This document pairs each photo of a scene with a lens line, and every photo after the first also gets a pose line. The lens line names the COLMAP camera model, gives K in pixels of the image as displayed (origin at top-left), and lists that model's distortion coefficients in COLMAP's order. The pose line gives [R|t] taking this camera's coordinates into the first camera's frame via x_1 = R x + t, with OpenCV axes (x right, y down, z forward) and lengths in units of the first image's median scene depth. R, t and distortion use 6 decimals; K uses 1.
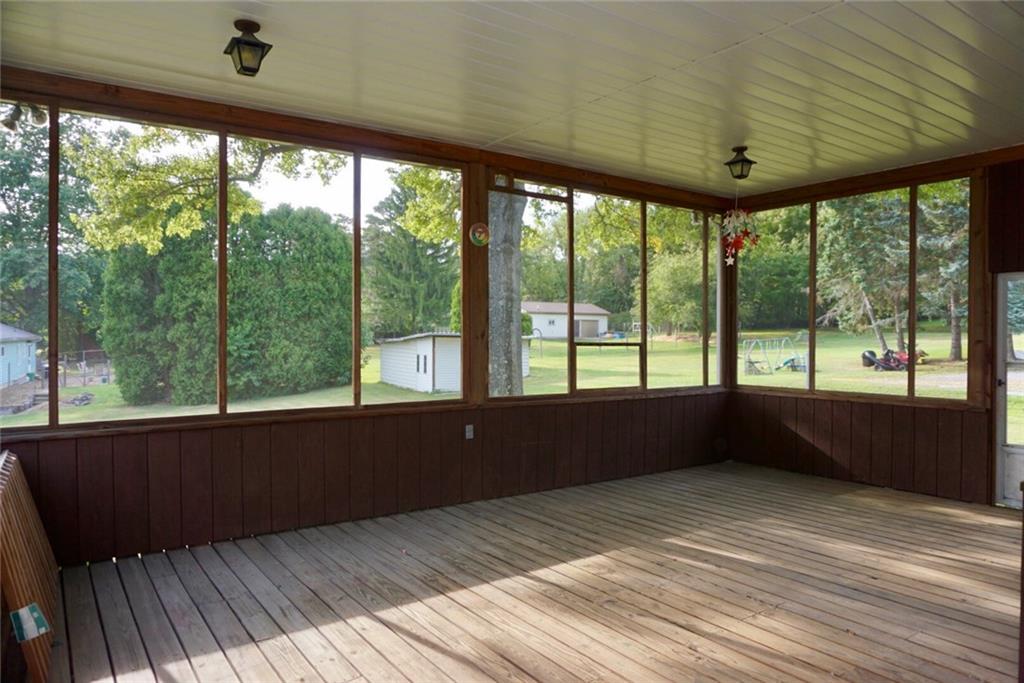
lens RADIAL K [[683.2, 0, 512.2], [0, 683.2, 339.3], [0, 0, 1]] dist [-0.045341, 0.031324]
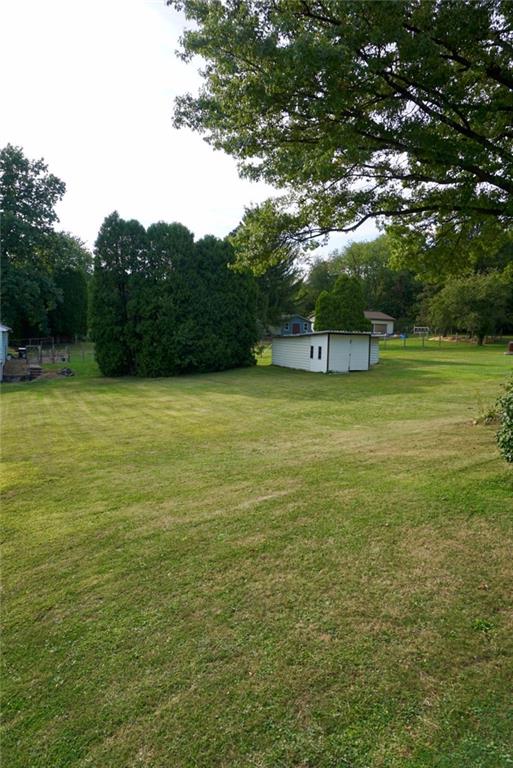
lens RADIAL K [[512.6, 0, 256.7], [0, 512.6, 387.3], [0, 0, 1]] dist [-0.050276, 0.040213]
pose [[0.998749, 0.026796, -0.042224, -0.201303], [-0.022501, 0.994824, 0.099088, 0.004580], [0.044660, -0.098014, 0.994182, -0.079651]]
